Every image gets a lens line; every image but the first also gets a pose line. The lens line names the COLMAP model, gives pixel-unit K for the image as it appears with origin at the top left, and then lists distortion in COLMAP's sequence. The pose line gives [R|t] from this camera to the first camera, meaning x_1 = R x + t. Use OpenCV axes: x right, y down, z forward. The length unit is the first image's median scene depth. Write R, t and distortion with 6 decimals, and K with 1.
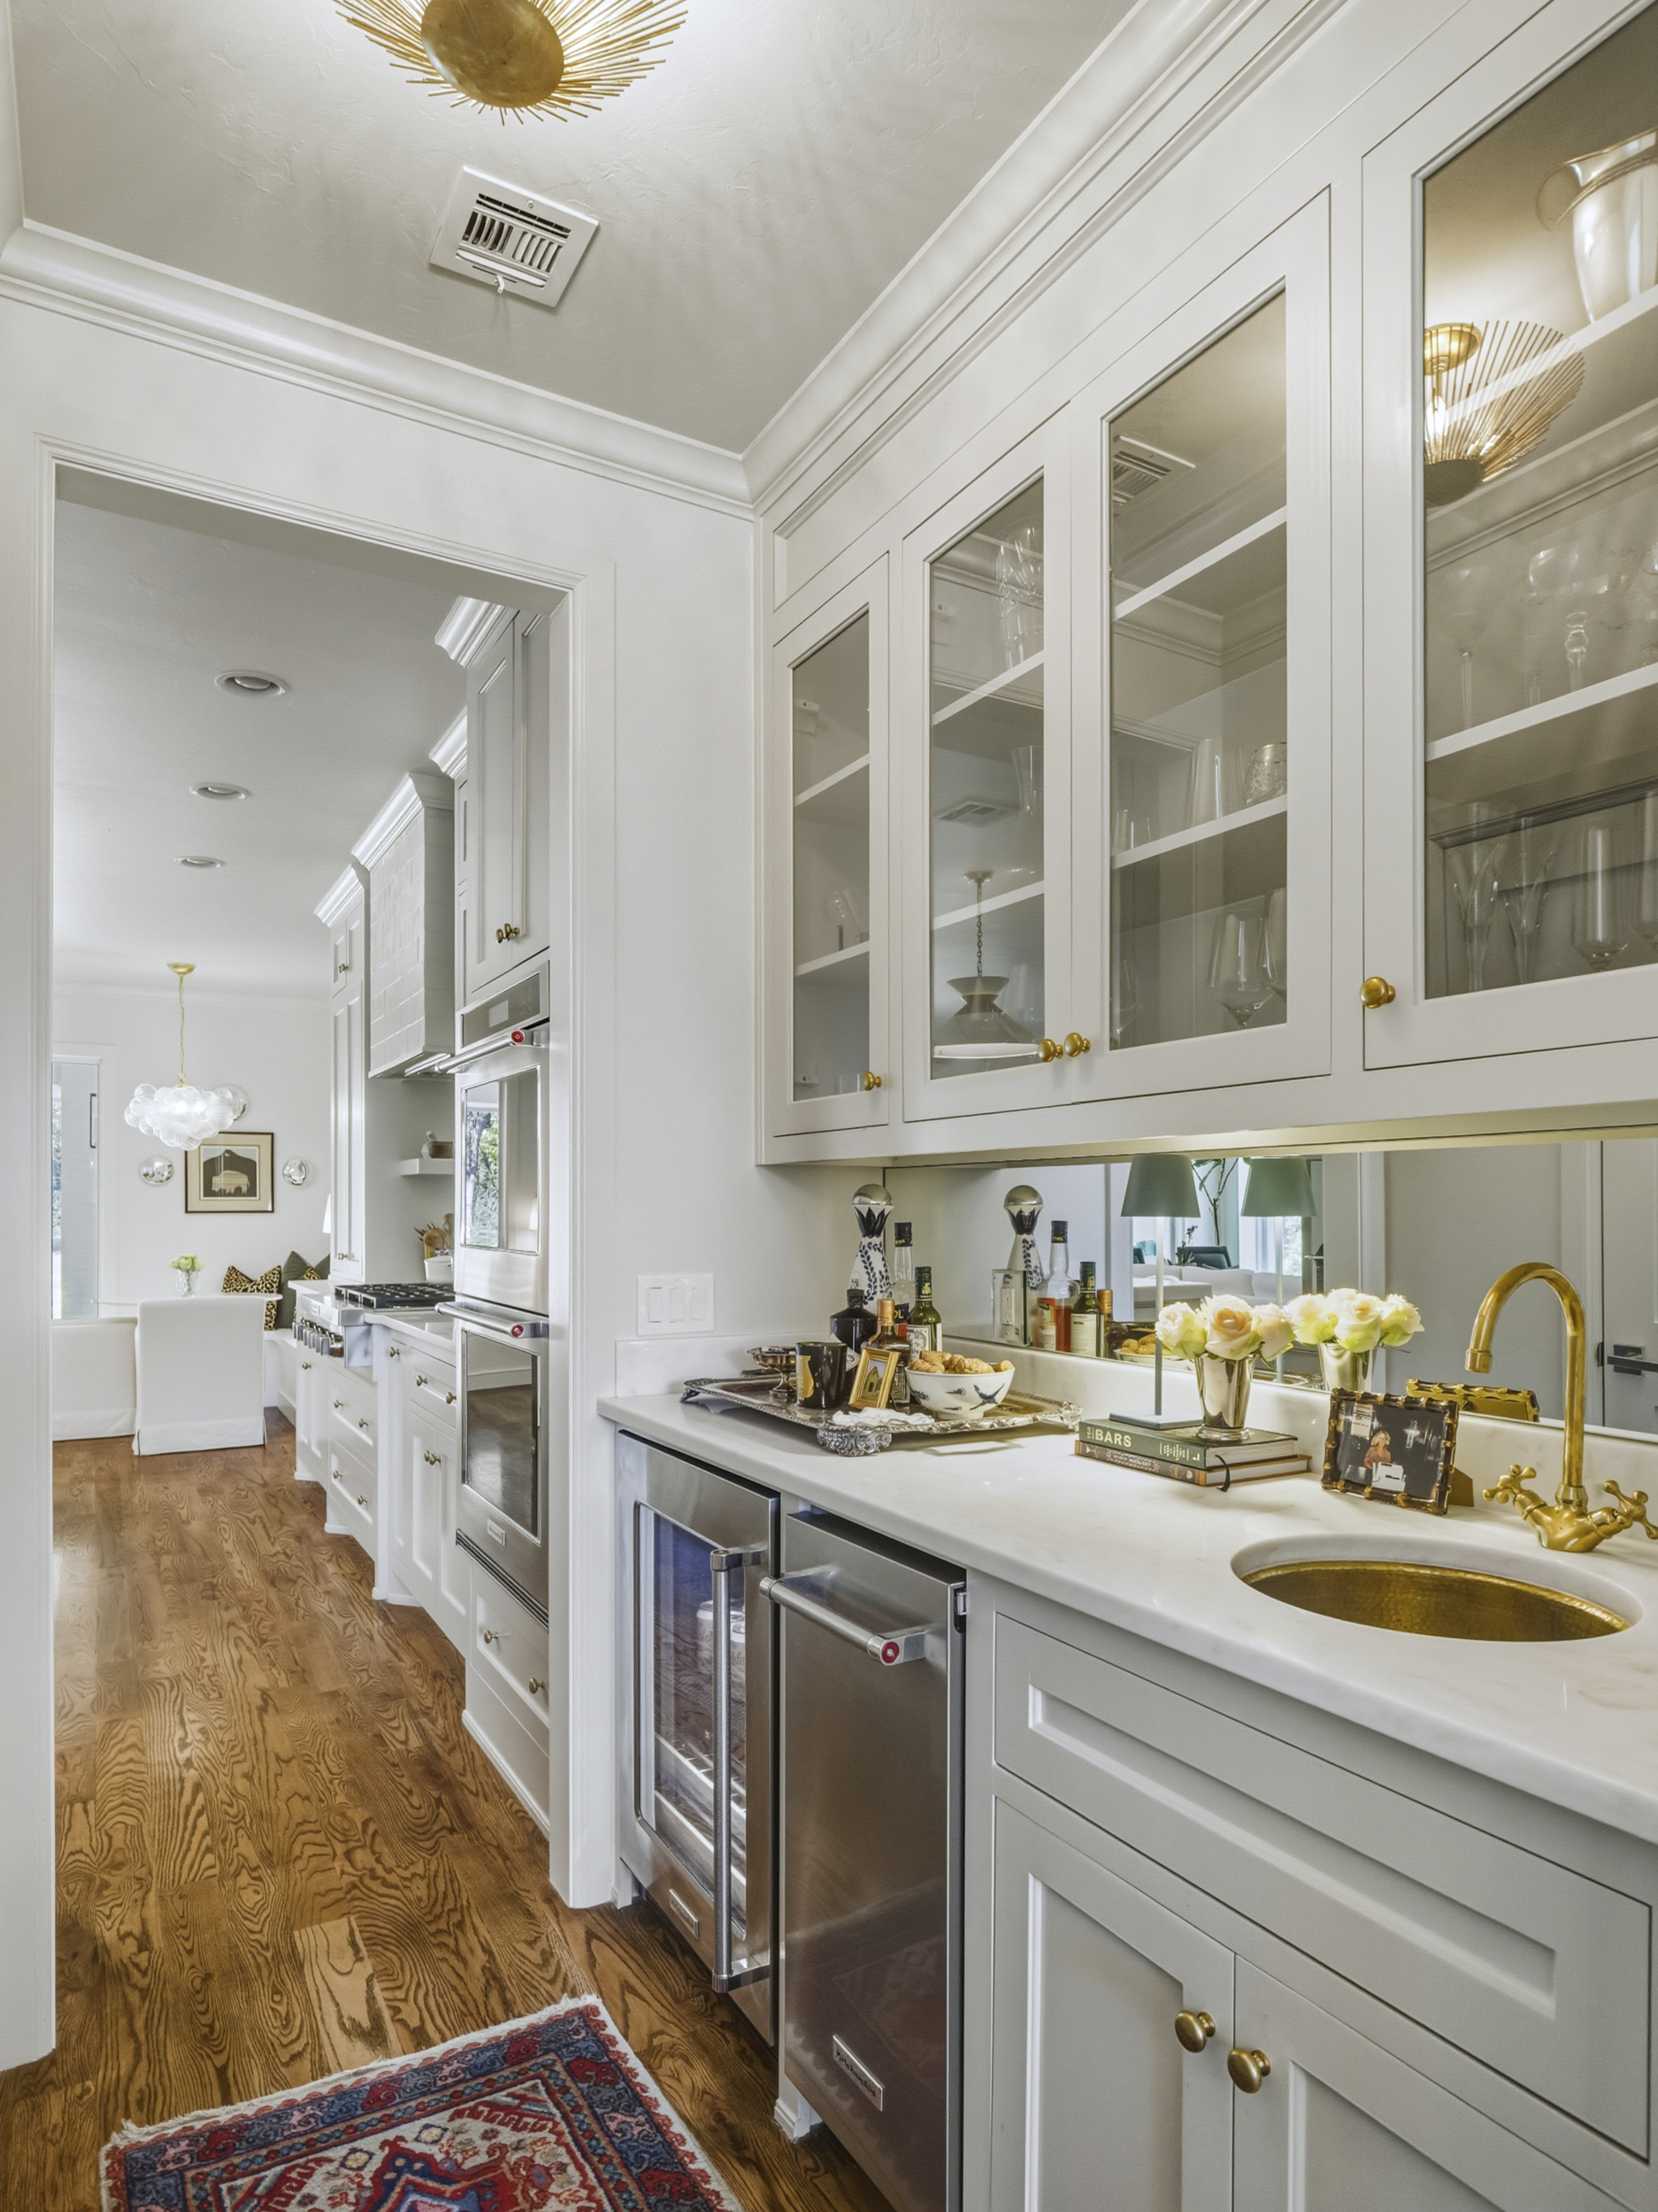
lens RADIAL K [[1251.3, 0, 816.4], [0, 1251.3, 1211.0], [0, 0, 1]] dist [-0.007941, 0.000474]
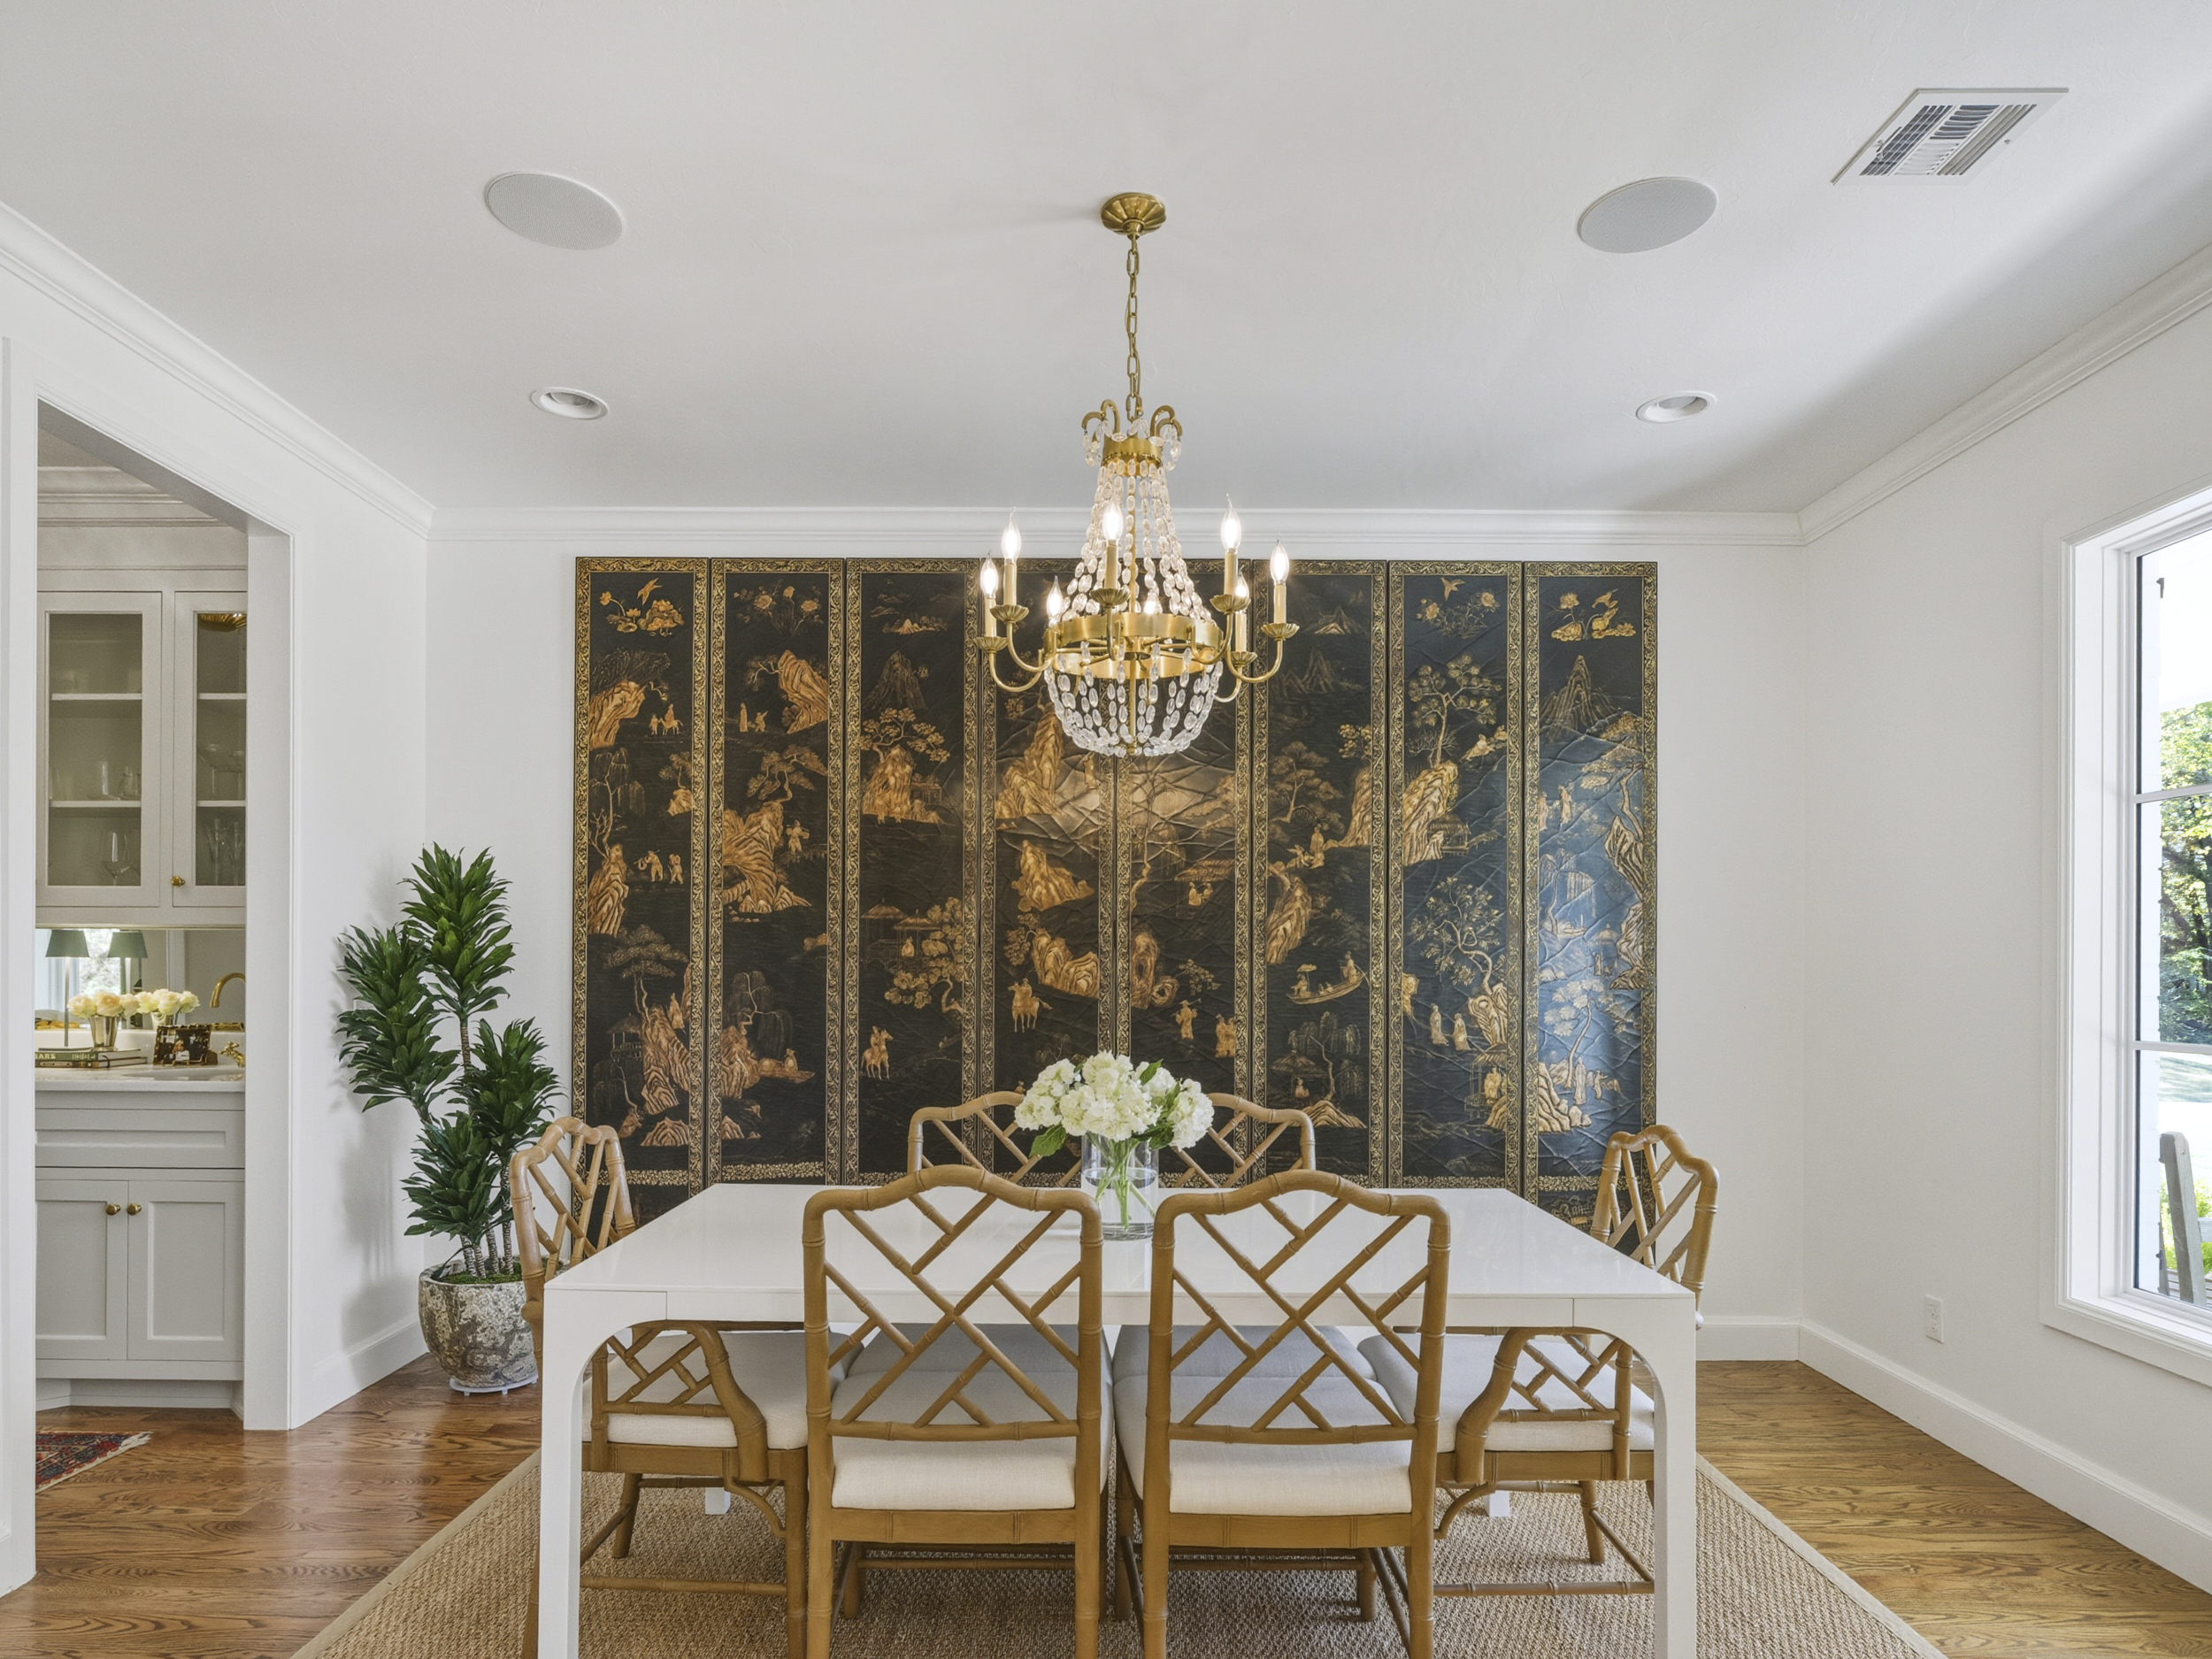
lens RADIAL K [[1251.3, 0, 1091.2], [0, 1251.3, 945.9], [0, 0, 1]] dist [-0.007941, 0.000474]
pose [[0.498578, 0.004437, 0.866834, -0.888458], [-0.001899, 0.999990, -0.004026, -0.014520], [-0.866843, 0.000361, 0.498581, -2.023730]]
